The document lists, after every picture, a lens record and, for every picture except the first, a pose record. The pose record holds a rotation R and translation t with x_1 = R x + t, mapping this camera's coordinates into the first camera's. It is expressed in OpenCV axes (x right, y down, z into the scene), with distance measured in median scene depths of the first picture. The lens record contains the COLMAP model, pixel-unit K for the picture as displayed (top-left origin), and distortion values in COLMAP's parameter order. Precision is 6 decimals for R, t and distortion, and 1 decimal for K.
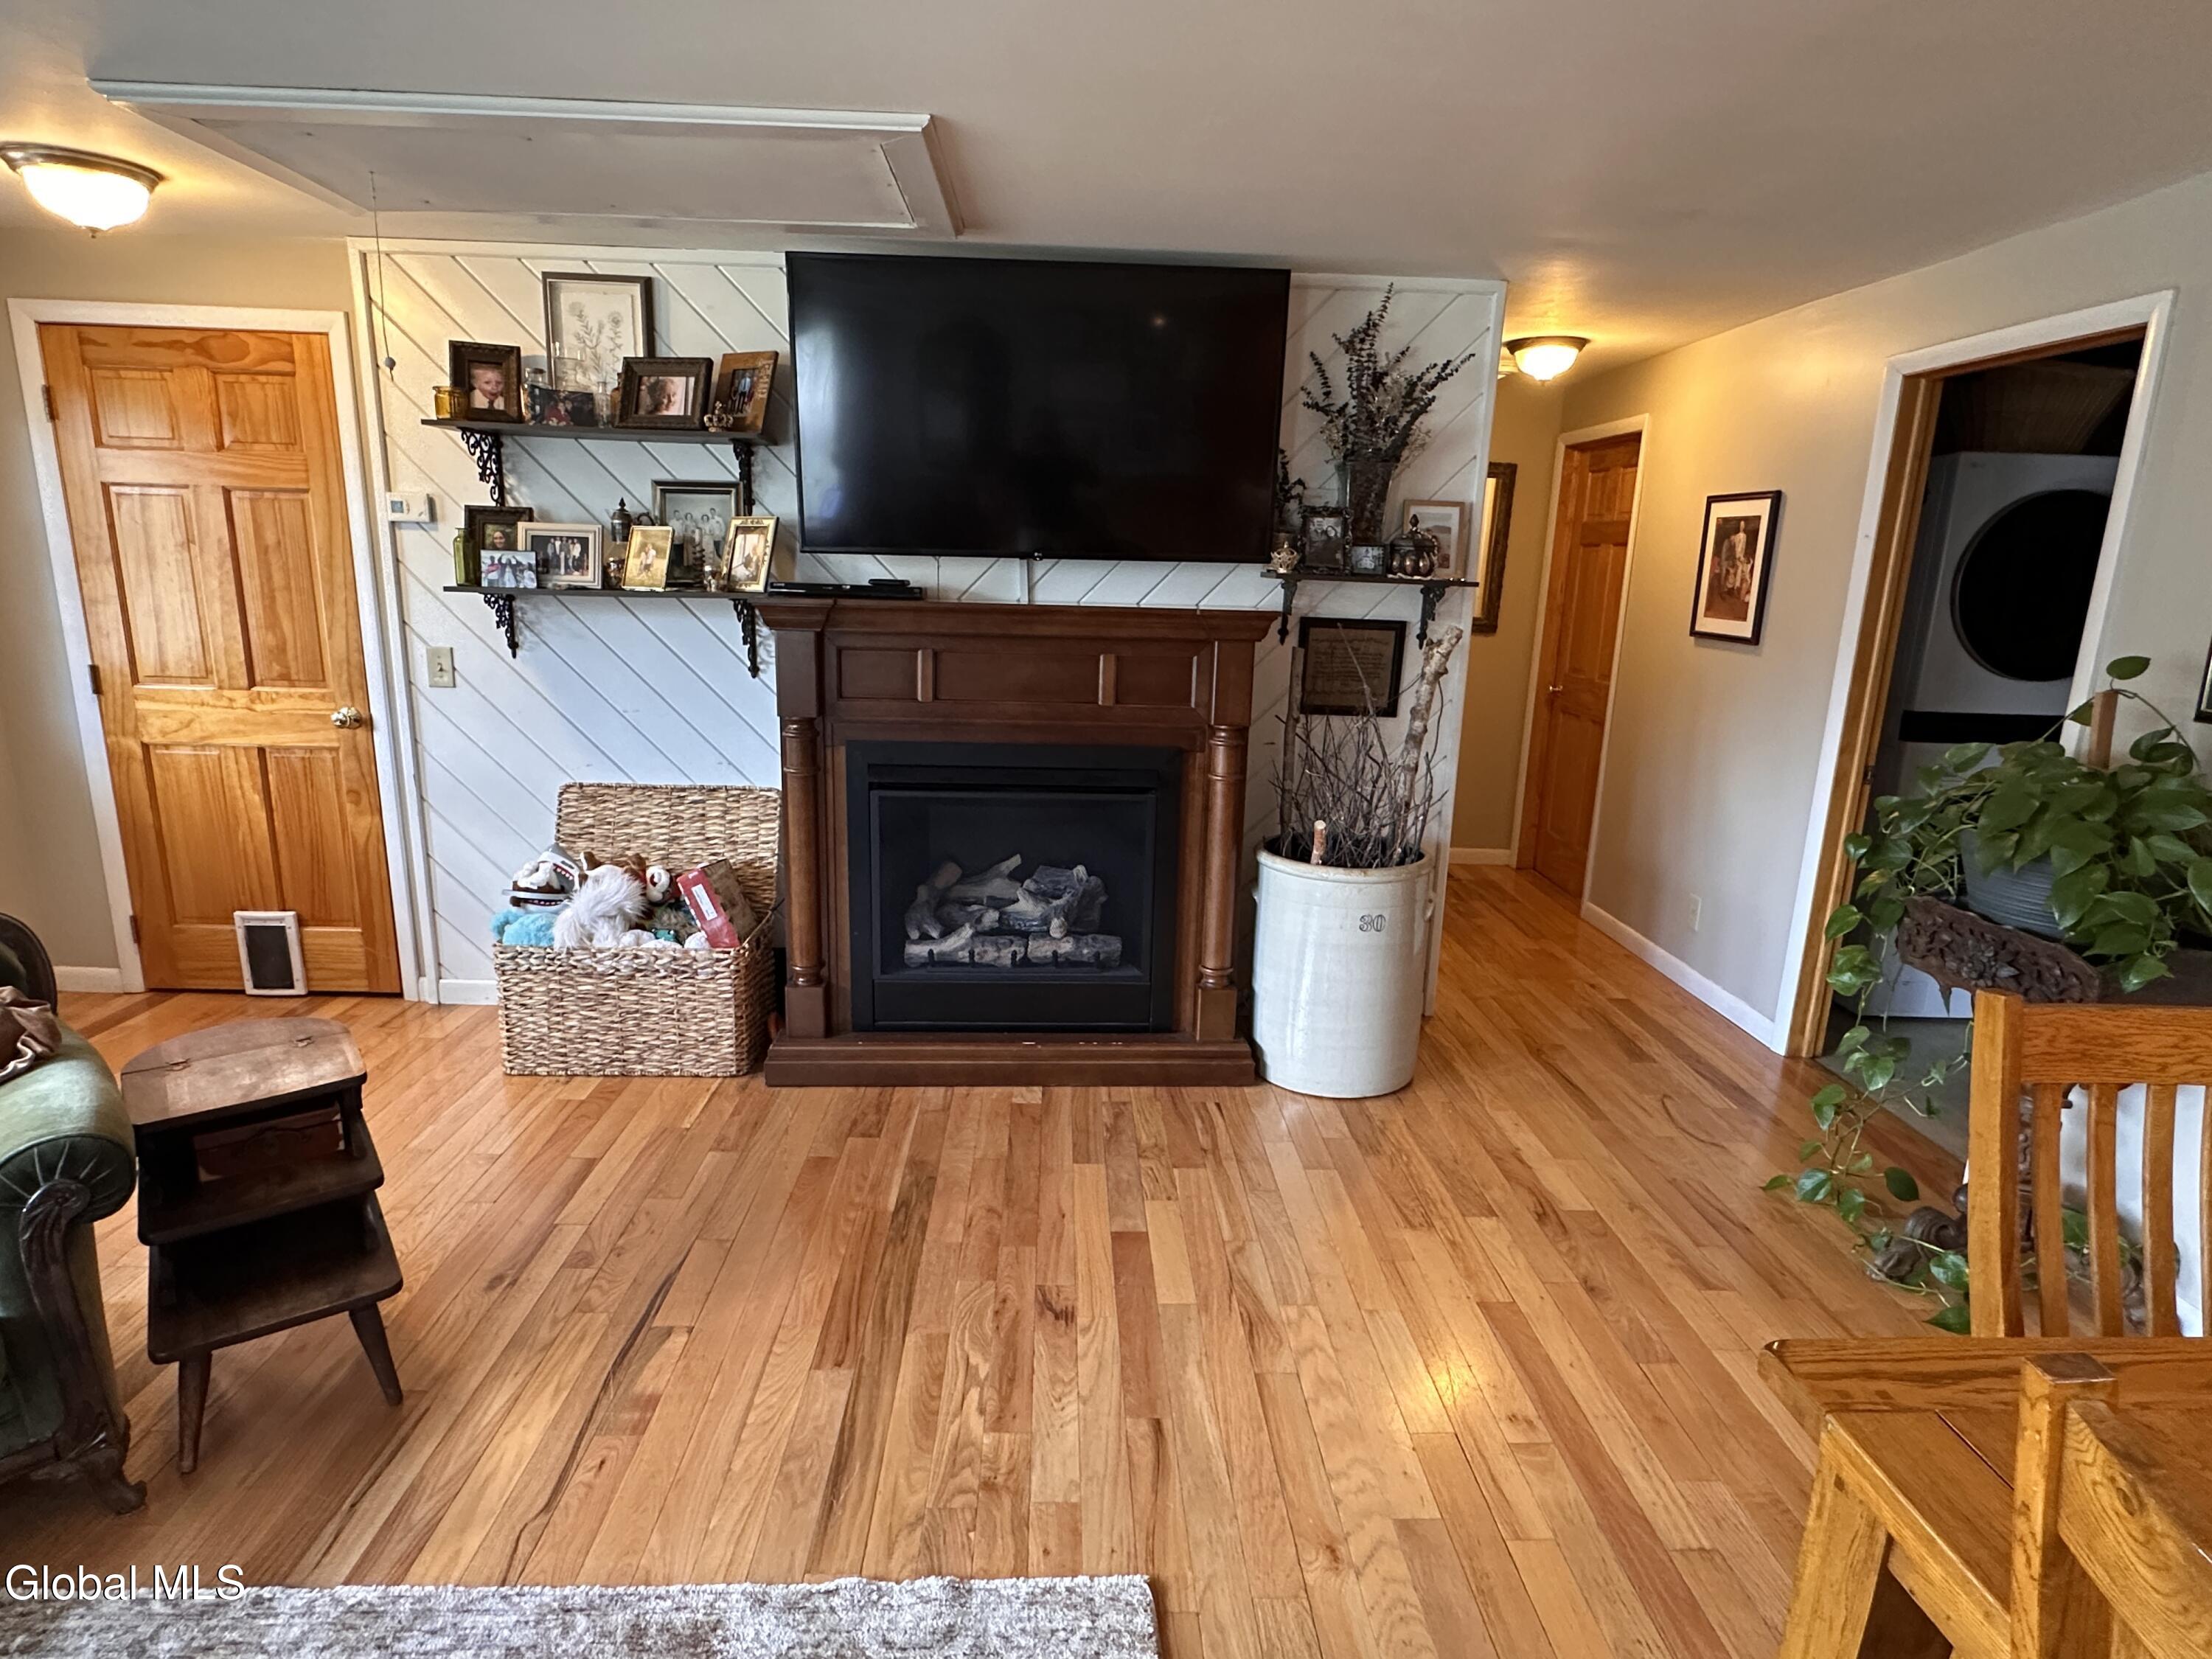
lens RADIAL K [[1182.9, 0, 1112.5], [0, 1182.9, 832.2], [0, 0, 1]] dist [-0.006245, 0.001106]
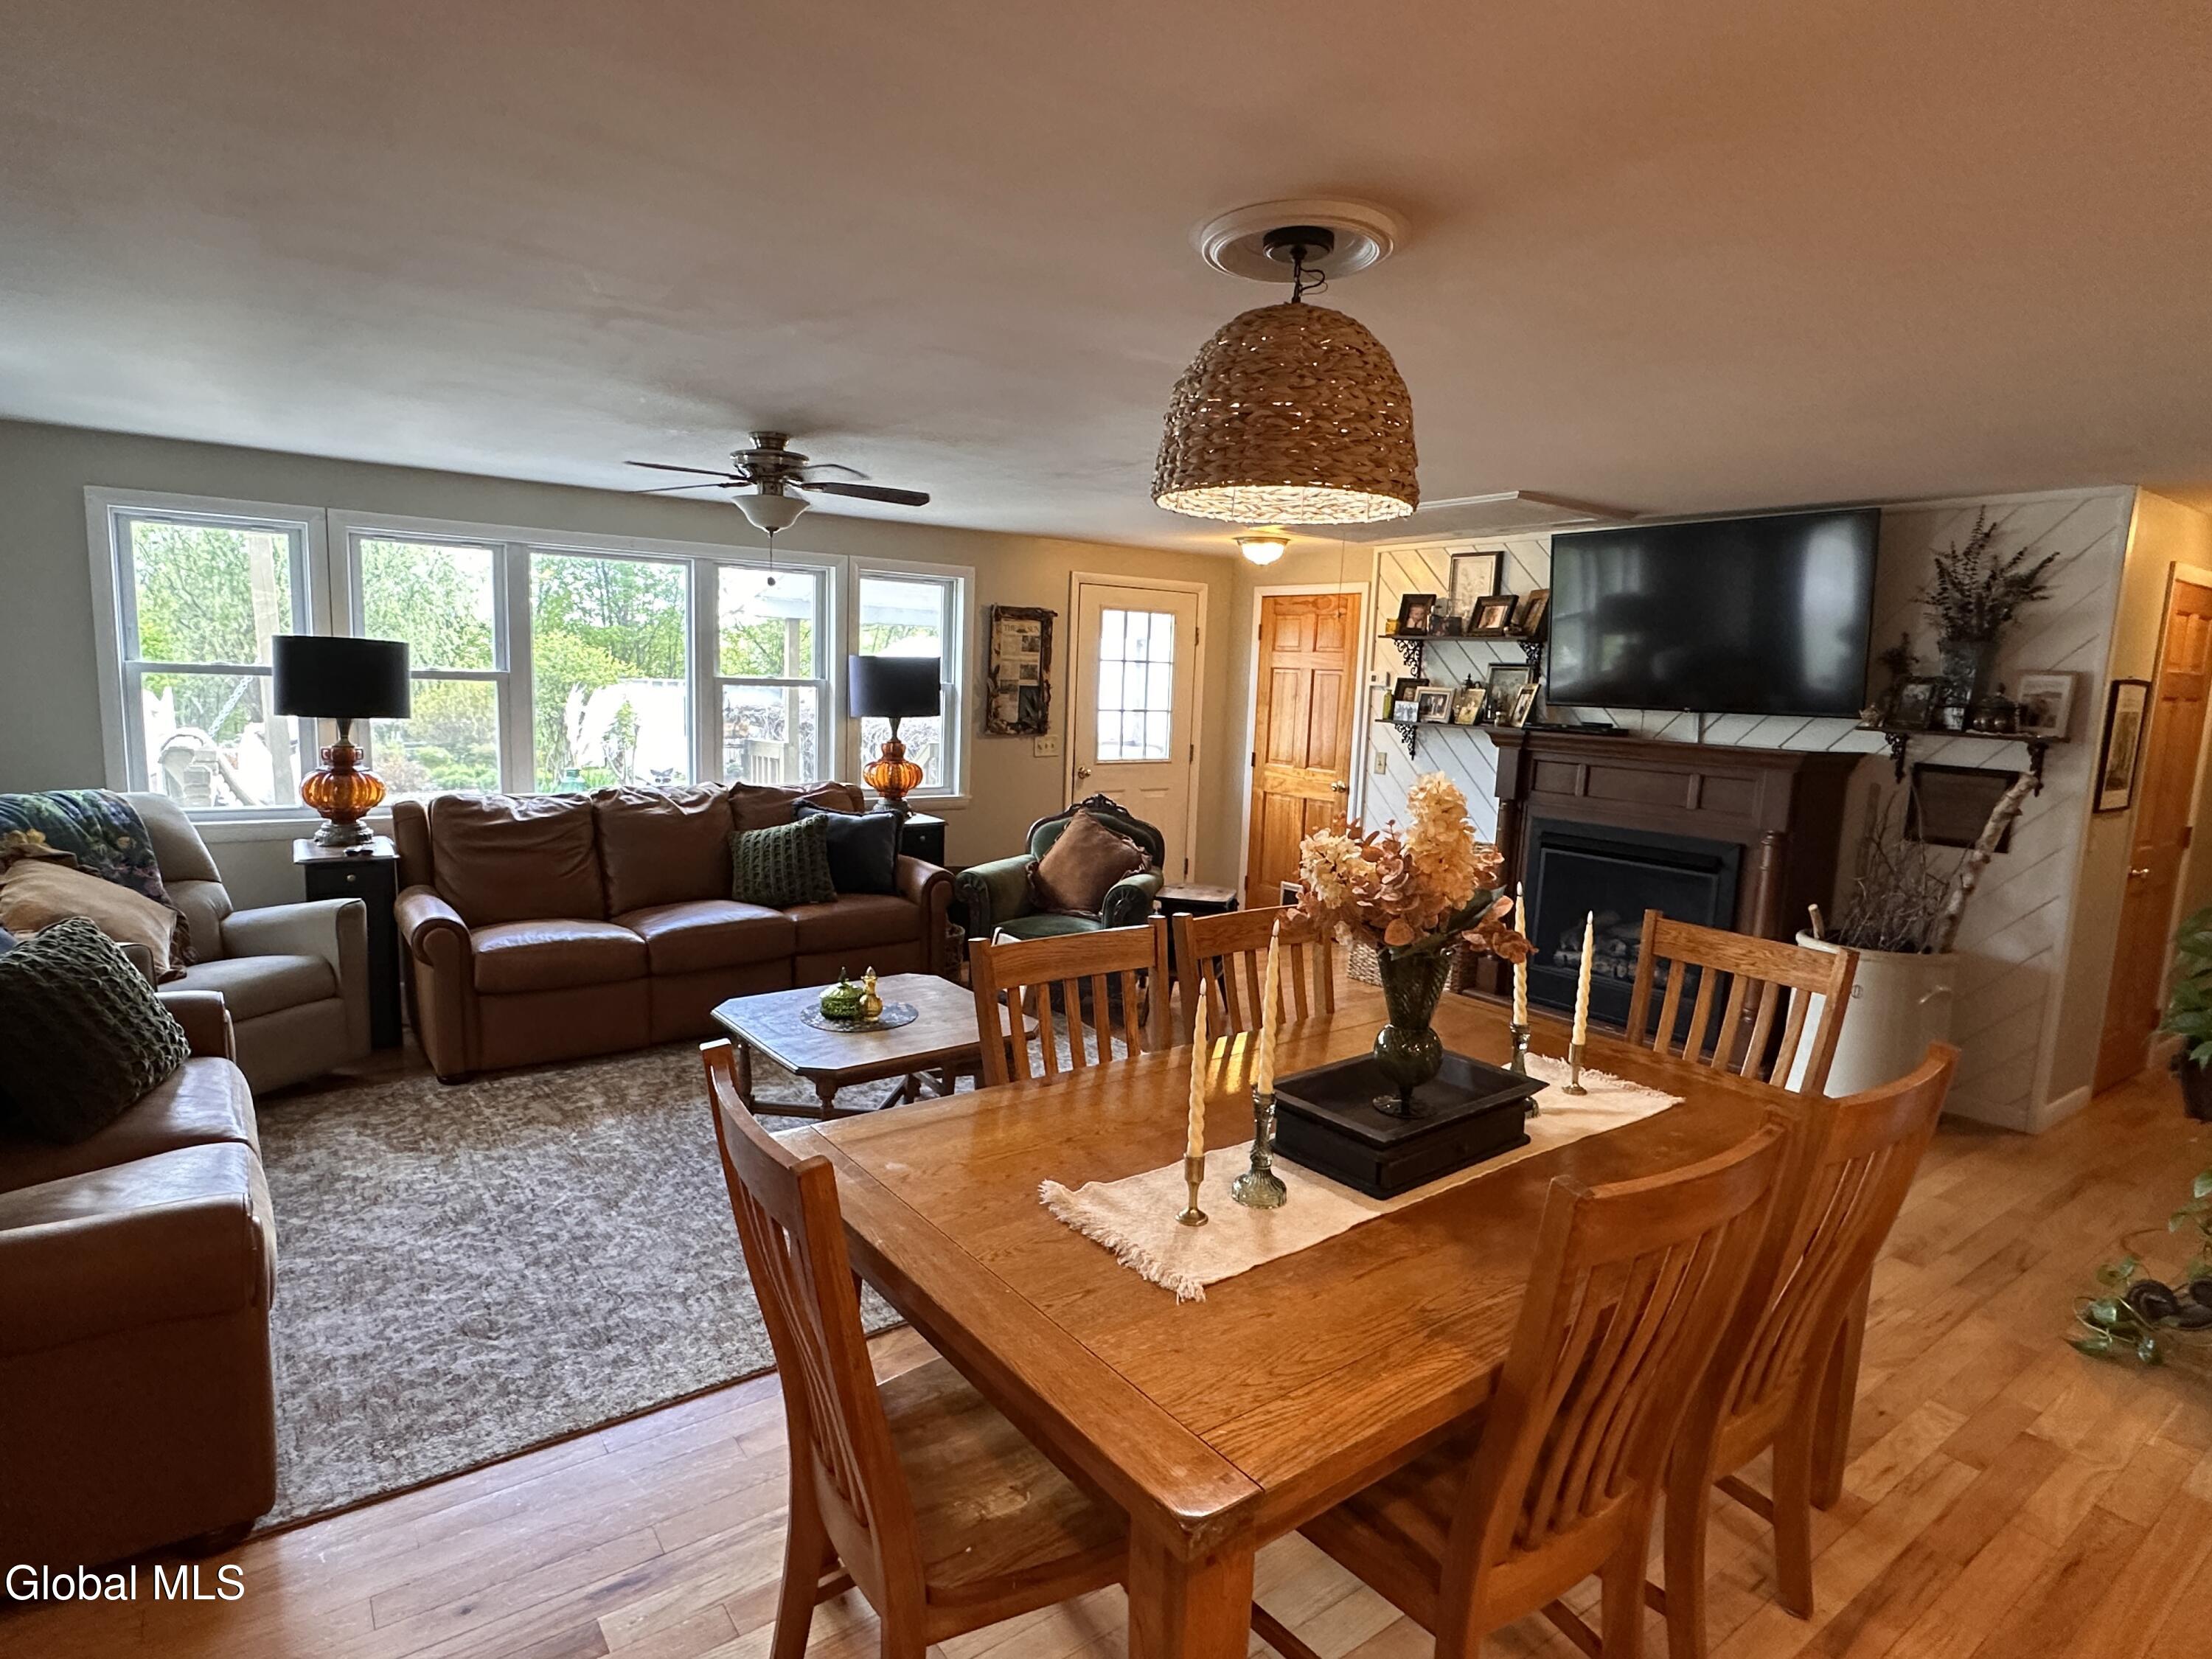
lens RADIAL K [[1182.9, 0, 1102.7], [0, 1182.9, 834.4], [0, 0, 1]] dist [-0.006245, 0.001106]
pose [[0.558497, 0.104914, -0.822845, 0.748147], [-0.209458, 0.977661, -0.017514, 0.096052], [0.802626, 0.182133, 0.567995, -0.391523]]
